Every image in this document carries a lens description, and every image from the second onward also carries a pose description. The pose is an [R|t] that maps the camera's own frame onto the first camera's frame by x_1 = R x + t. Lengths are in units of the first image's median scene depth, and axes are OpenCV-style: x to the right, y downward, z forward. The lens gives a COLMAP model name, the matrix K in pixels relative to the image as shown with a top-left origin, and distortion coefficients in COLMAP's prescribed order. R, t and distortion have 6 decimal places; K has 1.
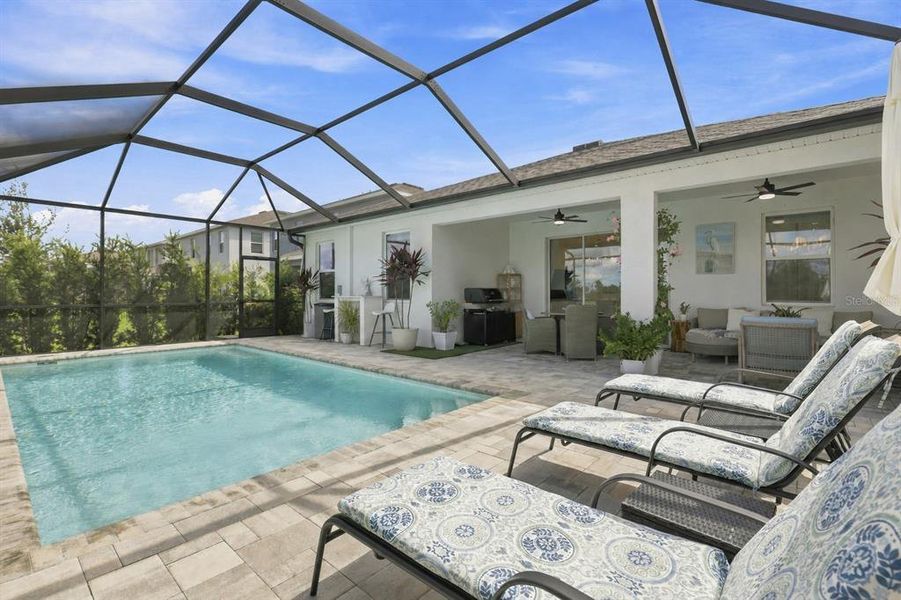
lens RADIAL K [[405.4, 0, 450.5], [0, 405.4, 300.0], [0, 0, 1]] dist [-0.001785, -0.000069]
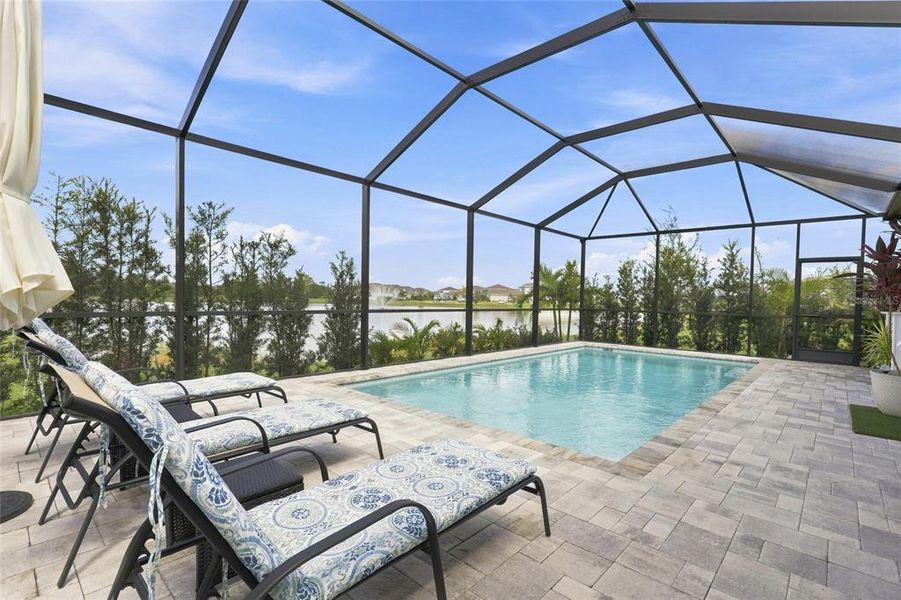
lens RADIAL K [[439.7, 0, 450.5], [0, 439.7, 300.0], [0, 0, 1]] dist [-0.000881, -0.000052]
pose [[-0.007788, 0.016380, -0.999836, 0.465949], [-0.042378, 0.998962, 0.016695, -0.016504], [0.999071, 0.042501, -0.007086, 0.406571]]
